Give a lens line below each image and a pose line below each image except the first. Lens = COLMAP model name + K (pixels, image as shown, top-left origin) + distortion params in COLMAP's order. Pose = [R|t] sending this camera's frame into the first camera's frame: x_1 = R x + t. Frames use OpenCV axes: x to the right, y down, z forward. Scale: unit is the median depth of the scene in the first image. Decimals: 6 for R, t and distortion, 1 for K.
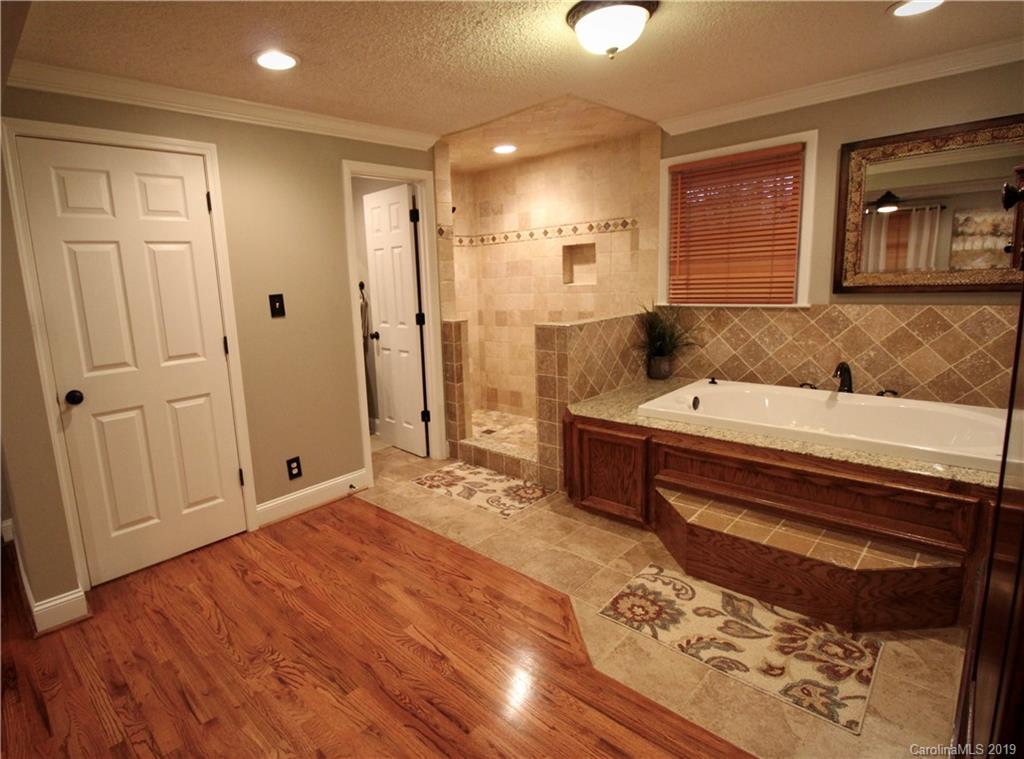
lens RADIAL K [[528.5, 0, 455.6], [0, 528.5, 370.0], [0, 0, 1]] dist [-0.010632, -0.007056]
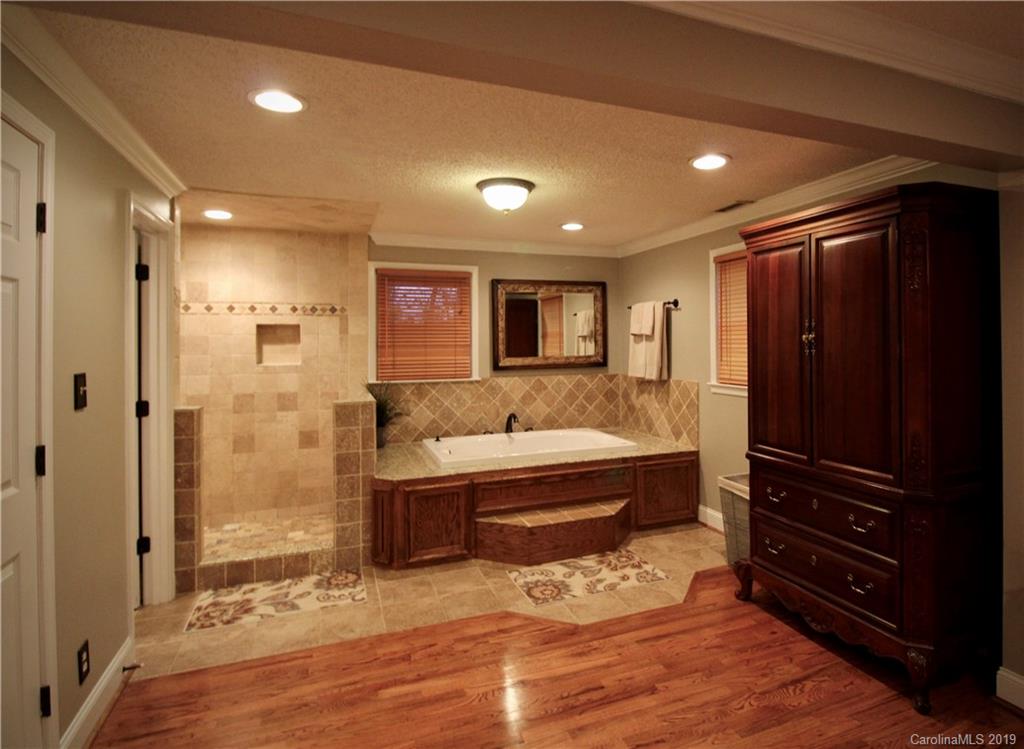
lens RADIAL K [[548.8, 0, 557.9], [0, 548.8, 343.9], [0, 0, 1]] dist [-0.006588, -0.008872]
pose [[0.368147, 0.043775, 0.928736, -0.683761], [0.150785, 0.982857, -0.106097, -0.022138], [-0.917459, 0.179099, 0.355235, 0.226756]]
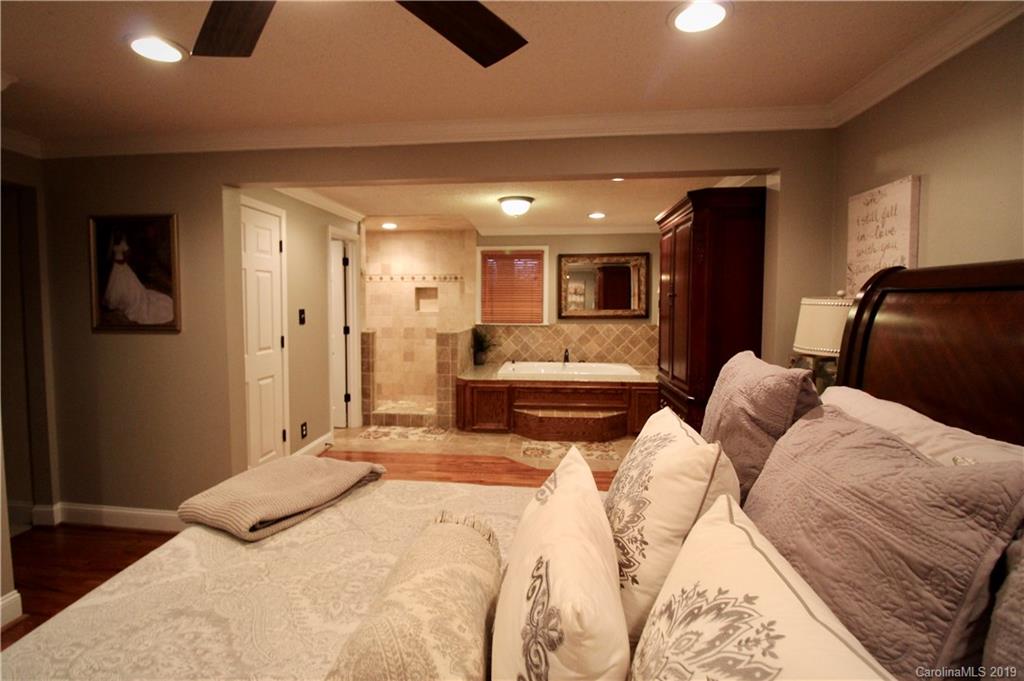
lens RADIAL K [[479.5, 0, 505.9], [0, 479.5, 332.9], [0, 0, 1]] dist [0.001354, -0.005289]
pose [[0.758052, 0.008622, 0.652137, -0.733291], [0.074174, 0.992285, -0.099340, 0.093496], [-0.647962, 0.123676, 0.751565, -0.356128]]
